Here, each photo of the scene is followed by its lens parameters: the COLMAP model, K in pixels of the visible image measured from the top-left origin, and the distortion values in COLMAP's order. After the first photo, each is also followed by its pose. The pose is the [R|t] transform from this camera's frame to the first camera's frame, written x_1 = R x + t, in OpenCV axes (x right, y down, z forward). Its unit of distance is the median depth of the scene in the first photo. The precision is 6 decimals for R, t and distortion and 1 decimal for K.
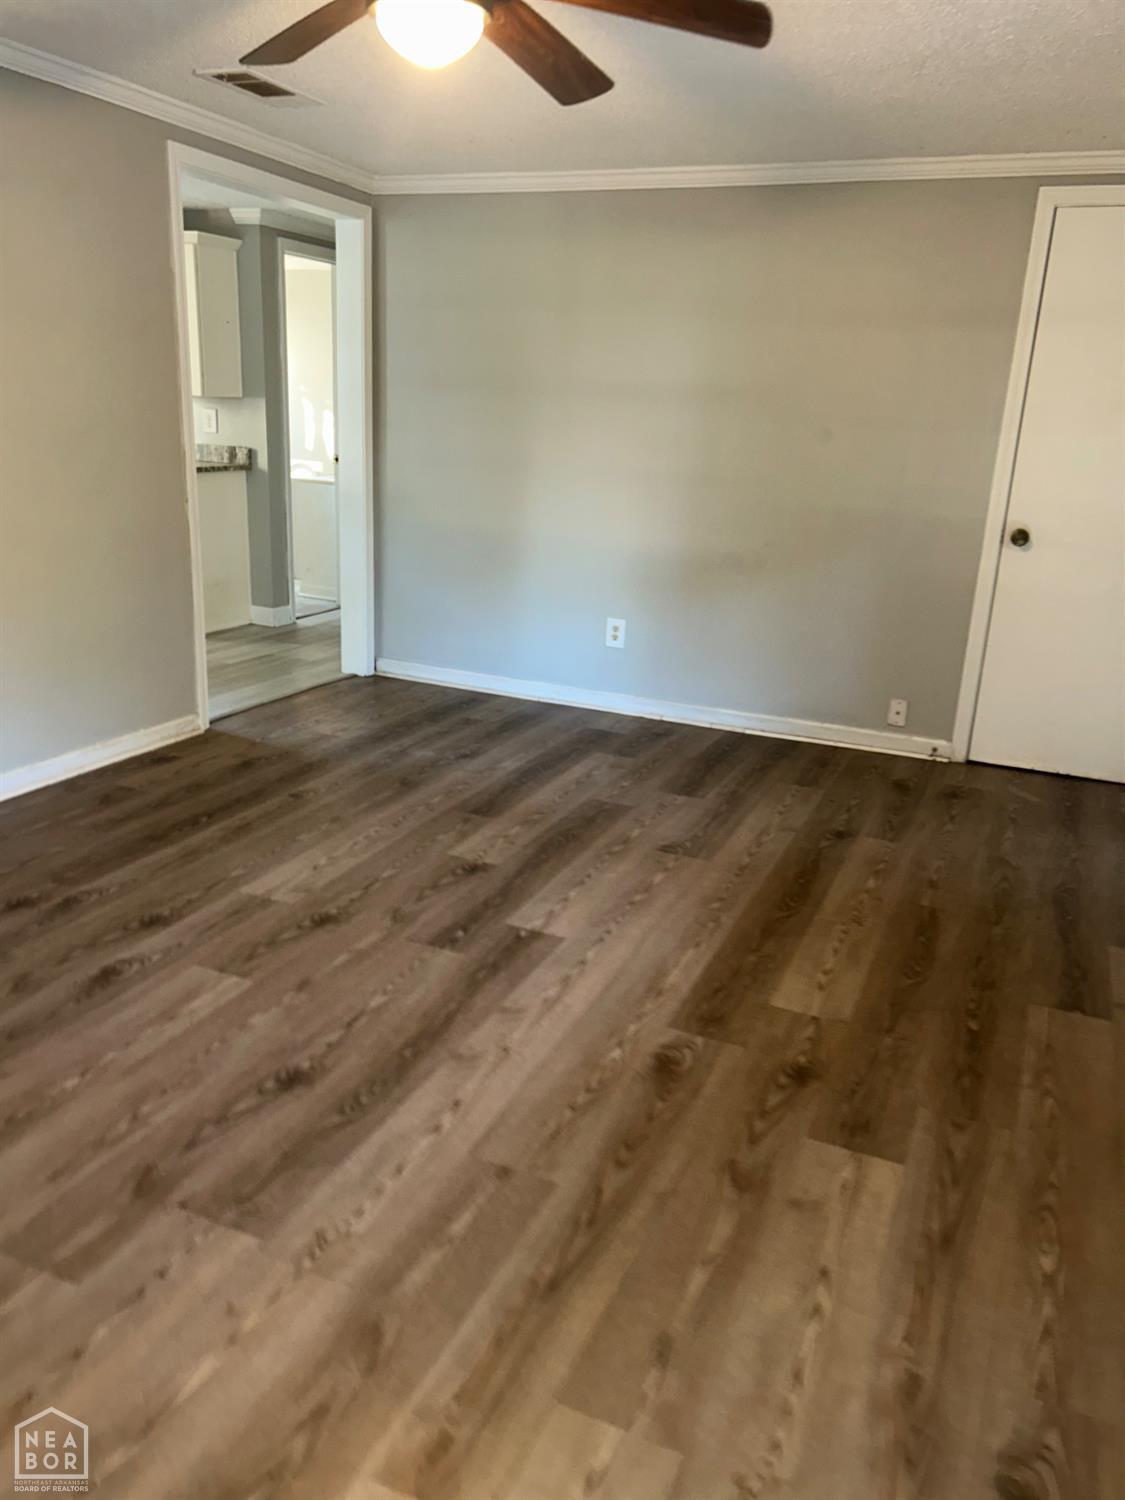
lens RADIAL K [[1133.3, 0, 563.0], [0, 1133.3, 752.7], [0, 0, 1]] dist [0.063711, -0.079960]
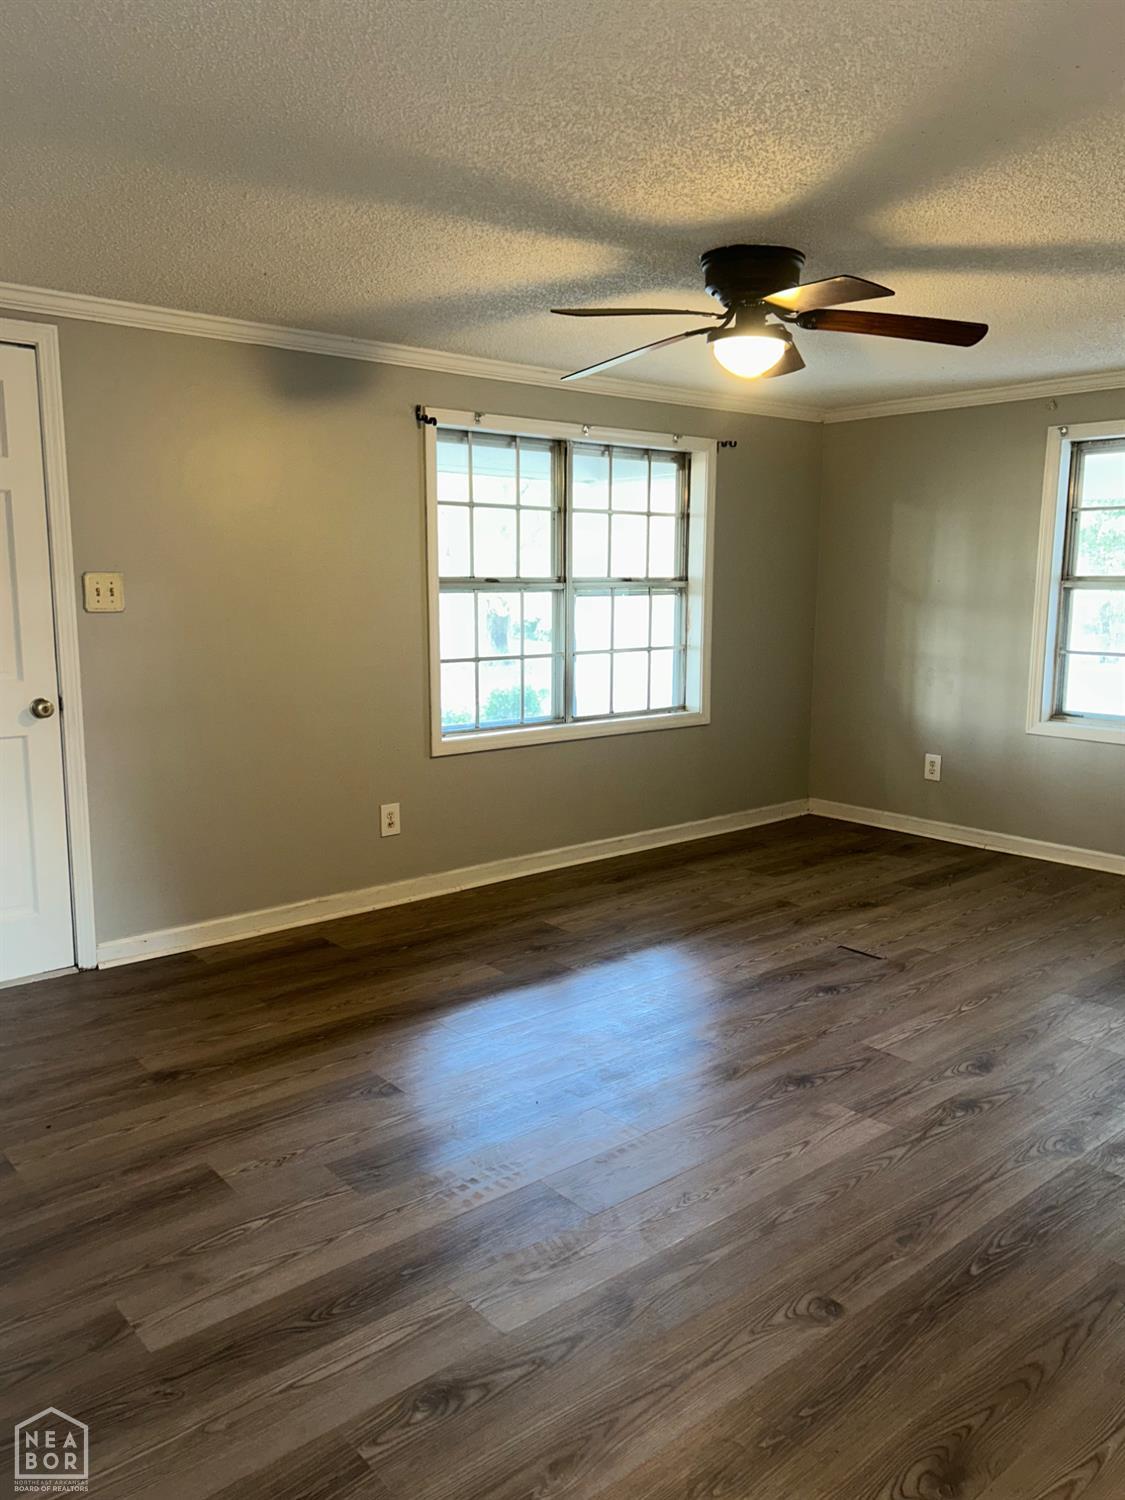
lens RADIAL K [[1133.3, 0, 561.0], [0, 1133.3, 747.3], [0, 0, 1]] dist [0.063711, -0.079960]
pose [[-0.900604, -0.117645, 0.418417, -0.441191], [0.080299, 0.901065, 0.426185, -0.630391], [-0.427160, 0.417422, -0.802056, 1.926293]]
